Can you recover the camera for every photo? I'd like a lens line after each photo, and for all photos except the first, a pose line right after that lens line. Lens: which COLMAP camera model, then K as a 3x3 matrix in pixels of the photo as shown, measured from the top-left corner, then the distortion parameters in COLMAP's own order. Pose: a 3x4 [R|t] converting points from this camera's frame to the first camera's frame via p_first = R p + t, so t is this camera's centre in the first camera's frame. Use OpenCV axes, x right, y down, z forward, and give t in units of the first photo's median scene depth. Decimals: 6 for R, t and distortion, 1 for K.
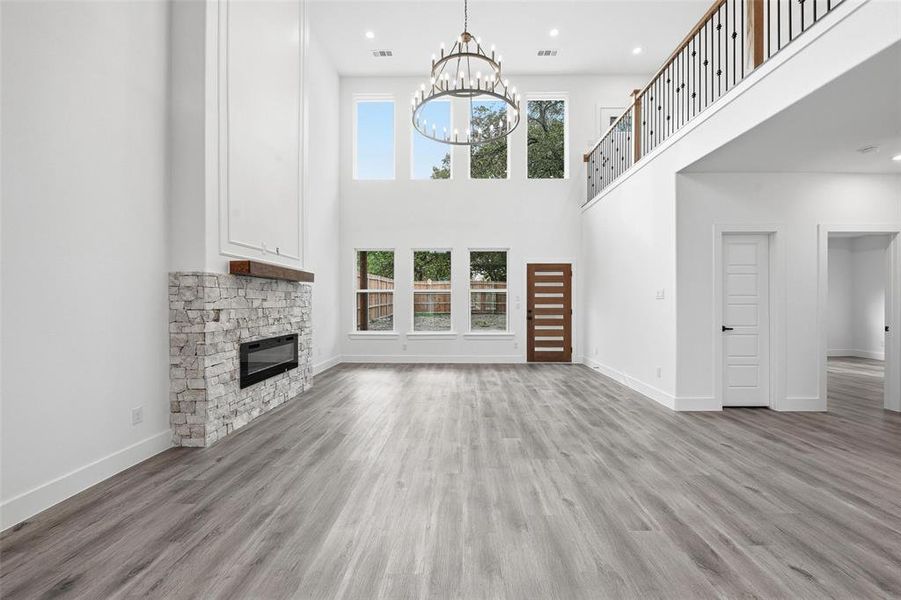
lens RADIAL K [[360.8, 0, 454.6], [0, 360.8, 302.2], [0, 0, 1]] dist [-0.009763, -0.000451]
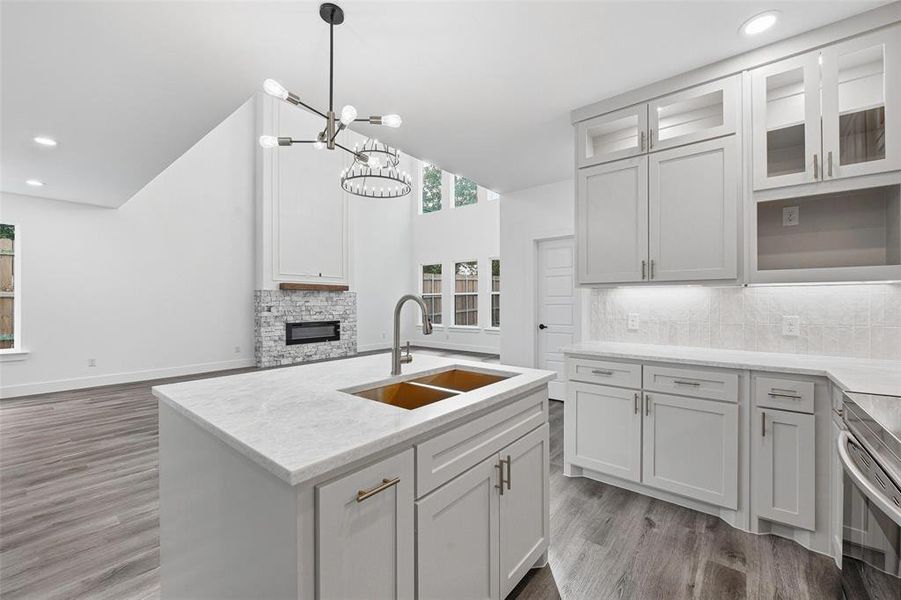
lens RADIAL K [[360.8, 0, 454.7], [0, 360.8, 301.0], [0, 0, 1]] dist [-0.009763, -0.000451]
pose [[0.793327, -0.003281, -0.608787, 1.276814], [0.000496, 0.999989, -0.004743, -0.000024], [0.608796, 0.003461, 0.793319, -0.036829]]
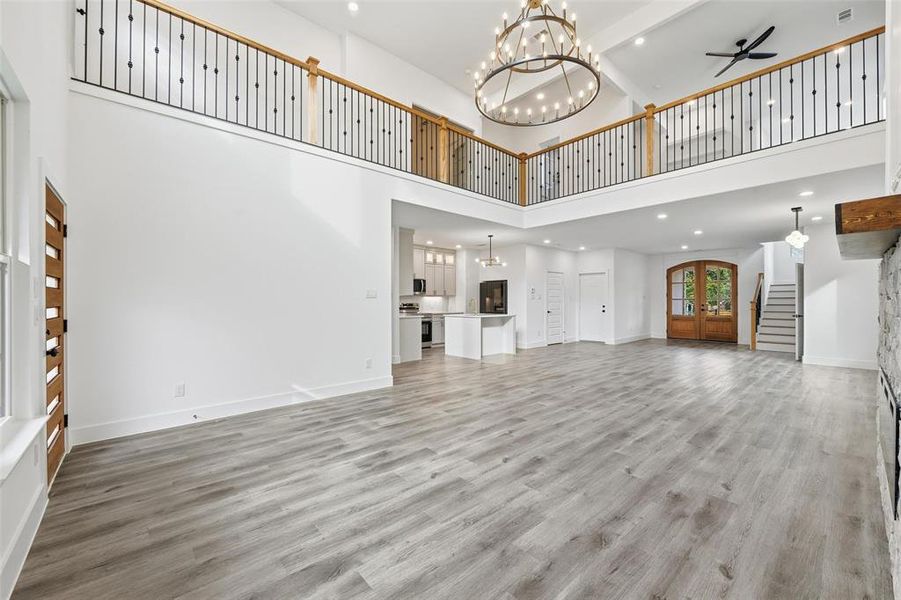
lens RADIAL K [[360.8, 0, 456.0], [0, 360.8, 296.5], [0, 0, 1]] dist [-0.009763, -0.000451]
pose [[-0.681225, 0.008205, 0.732028, -0.494307], [0.001415, 0.999950, -0.009891, -0.000301], [-0.732073, -0.005702, -0.681202, 1.778781]]
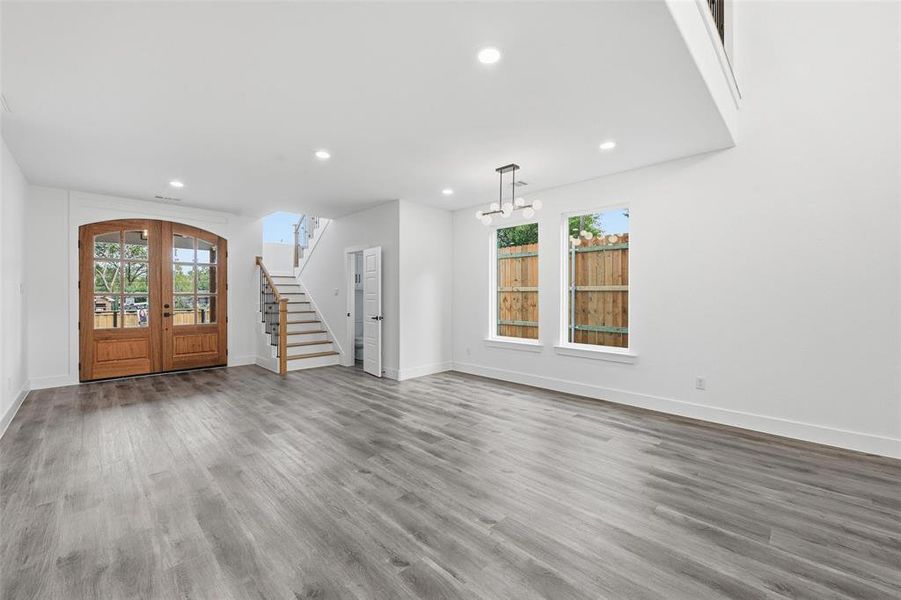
lens RADIAL K [[360.8, 0, 453.9], [0, 360.8, 298.4], [0, 0, 1]] dist [-0.009763, -0.000451]
pose [[-0.687906, 0.001955, -0.725797, 0.481989], [-0.002827, 0.999982, 0.005373, -0.000439], [0.725794, 0.005748, -0.687888, 0.377728]]
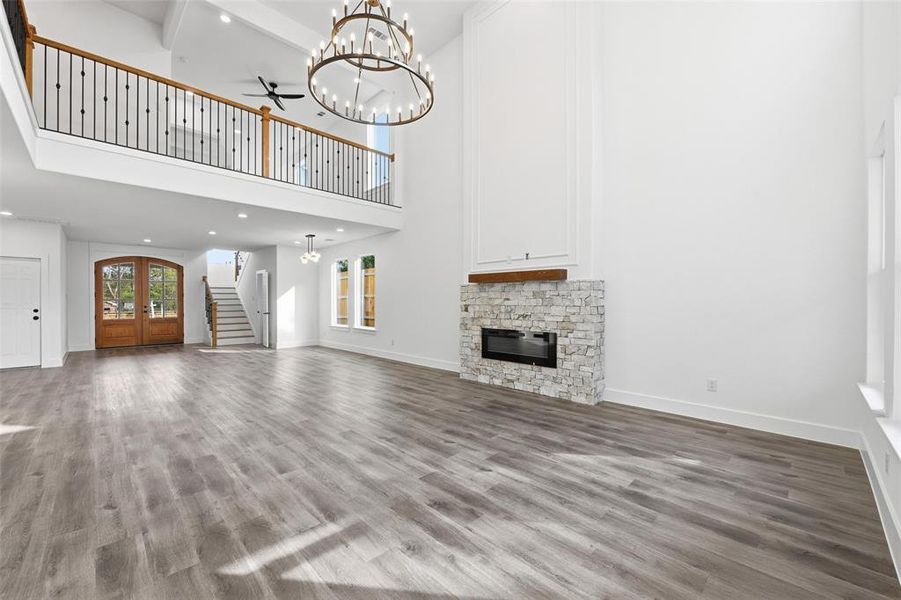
lens RADIAL K [[360.8, 0, 453.1], [0, 360.8, 301.6], [0, 0, 1]] dist [-0.009763, -0.000451]
pose [[-0.692328, 0.002534, -0.721579, 0.541104], [0.000206, 0.999994, 0.003313, -0.001607], [0.721583, 0.002145, -0.692325, 1.784869]]
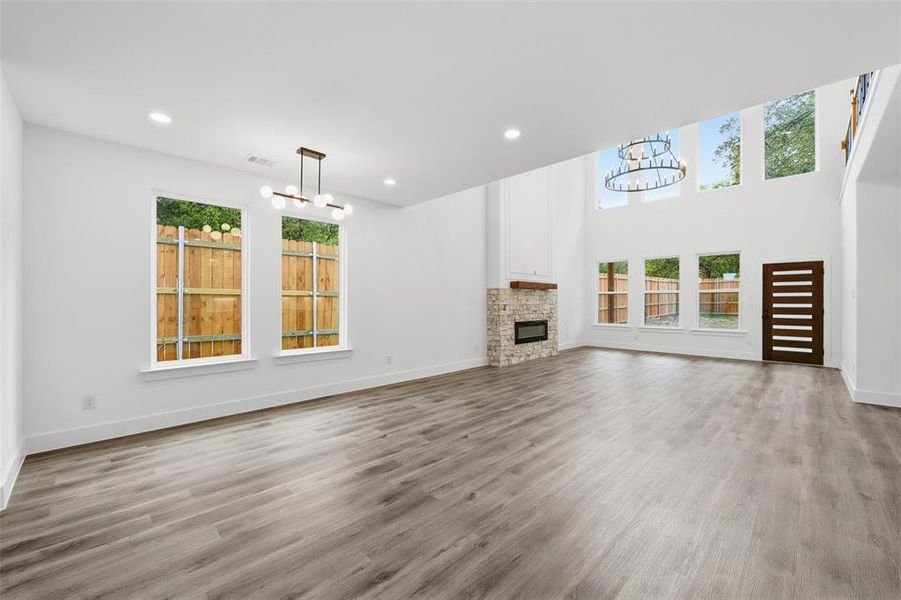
lens RADIAL K [[360.8, 0, 454.0], [0, 360.8, 305.1], [0, 0, 1]] dist [-0.009763, -0.000451]
pose [[0.722374, 0.007483, -0.691462, 0.503033], [-0.000390, 0.999946, 0.010414, -0.000540], [0.691502, -0.007253, 0.722338, -0.631700]]
